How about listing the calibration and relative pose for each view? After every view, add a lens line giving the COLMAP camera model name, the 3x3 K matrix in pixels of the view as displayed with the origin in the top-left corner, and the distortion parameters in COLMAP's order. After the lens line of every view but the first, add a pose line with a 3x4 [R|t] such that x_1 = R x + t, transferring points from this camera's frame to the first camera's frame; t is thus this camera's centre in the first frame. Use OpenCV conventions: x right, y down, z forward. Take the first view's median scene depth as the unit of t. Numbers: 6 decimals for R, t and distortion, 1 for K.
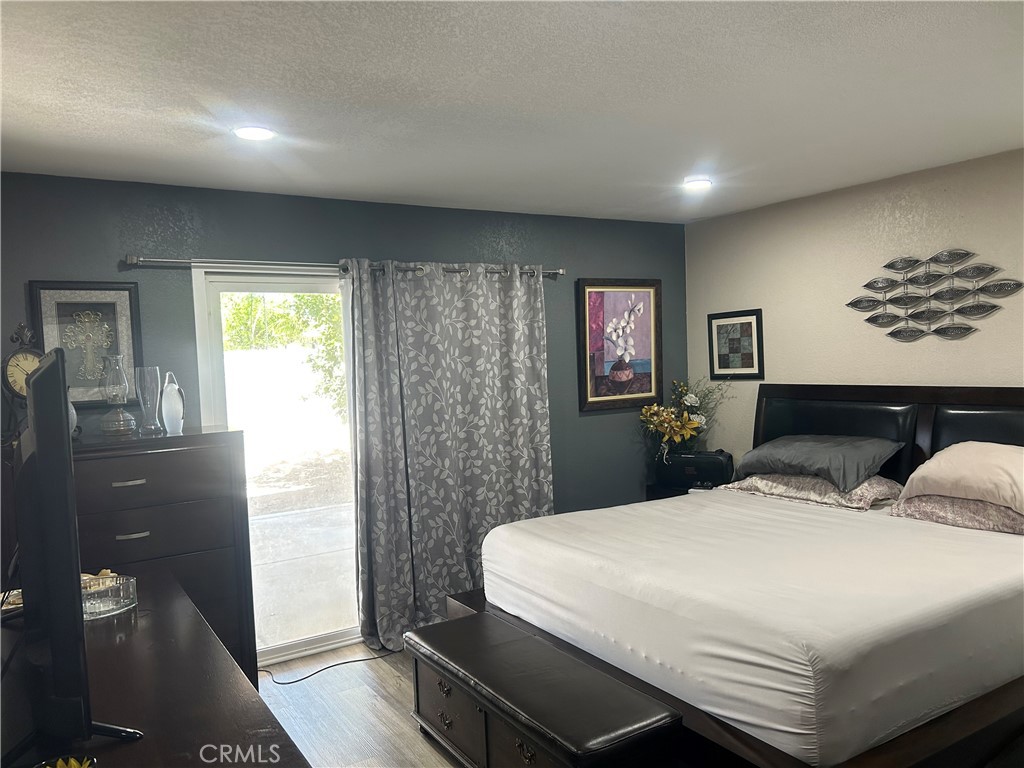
lens RADIAL K [[770.0, 0, 511.1], [0, 770.0, 392.0], [0, 0, 1]] dist [0.007188, -0.028471]
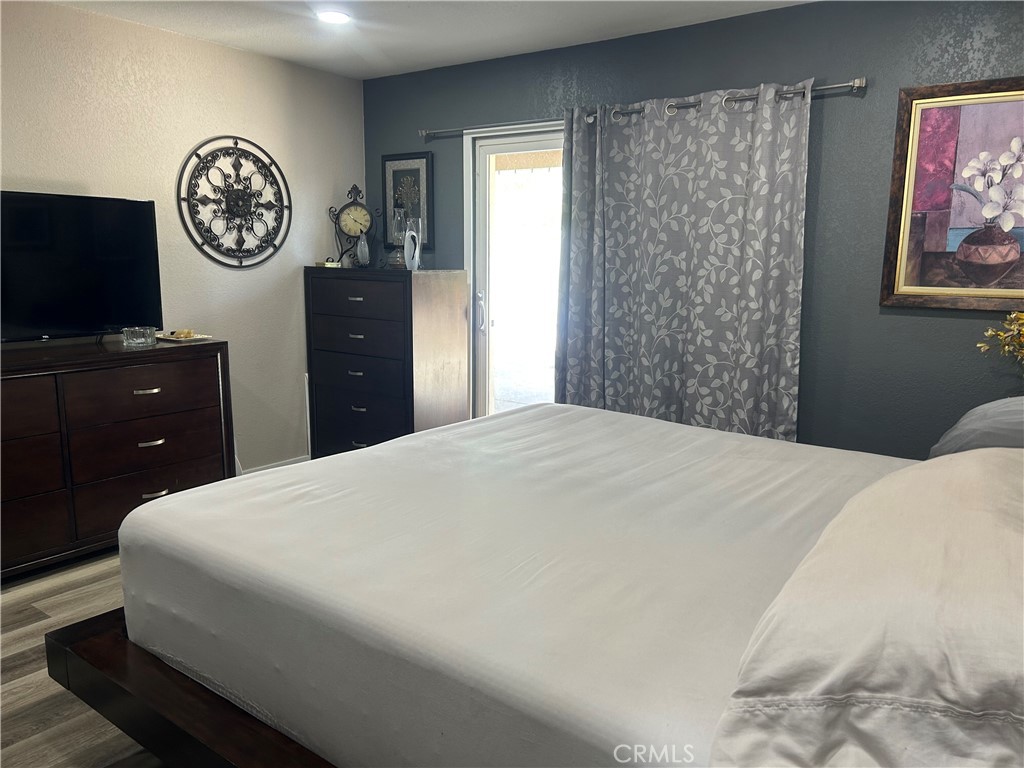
lens RADIAL K [[770.0, 0, 509.3], [0, 770.0, 379.6], [0, 0, 1]] dist [0.007188, -0.028471]
pose [[0.358777, 0.209140, -0.909692, 0.625246], [-0.050927, 0.977510, 0.204646, -0.032245], [0.932033, -0.027095, 0.361359, 0.512555]]
